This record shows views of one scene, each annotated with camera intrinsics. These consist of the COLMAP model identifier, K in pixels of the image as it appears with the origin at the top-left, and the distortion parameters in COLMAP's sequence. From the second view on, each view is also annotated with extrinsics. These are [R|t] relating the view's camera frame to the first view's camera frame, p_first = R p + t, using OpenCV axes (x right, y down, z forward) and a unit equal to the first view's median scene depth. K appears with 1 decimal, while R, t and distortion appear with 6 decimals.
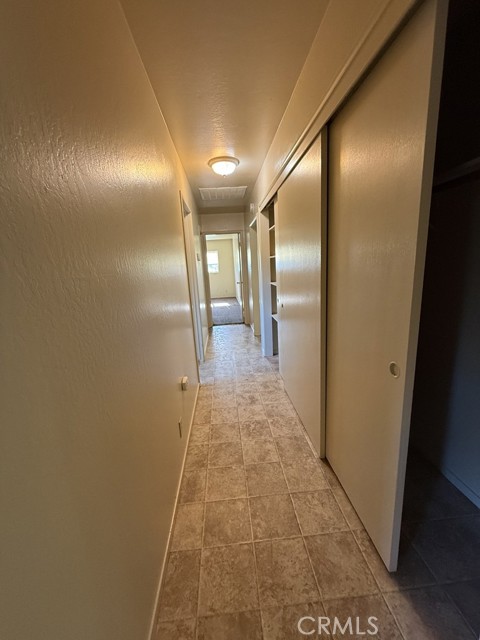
lens RADIAL K [[255.0, 0, 240.0], [0, 255.0, 320.3], [0, 0, 1]] dist [0.000421, 0.000076]
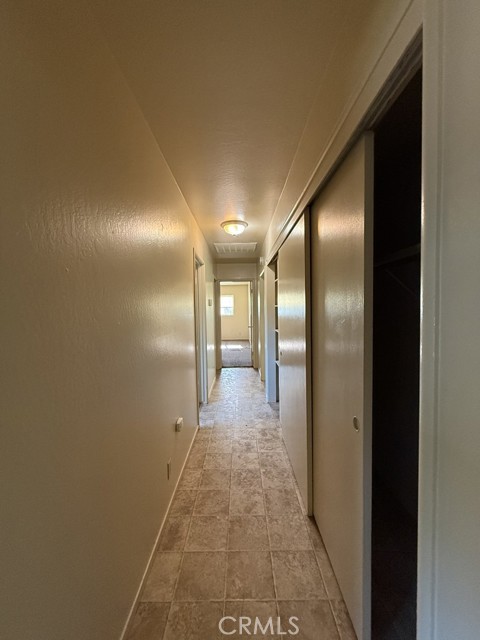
lens RADIAL K [[255.3, 0, 240.0], [0, 255.3, 318.9], [0, 0, 1]] dist [0.001387, 0.000351]
pose [[0.996659, 0.042935, -0.069486, 0.071355], [-0.053912, 0.984864, -0.164731, -0.015162], [0.061362, 0.167927, 0.983888, -0.071701]]
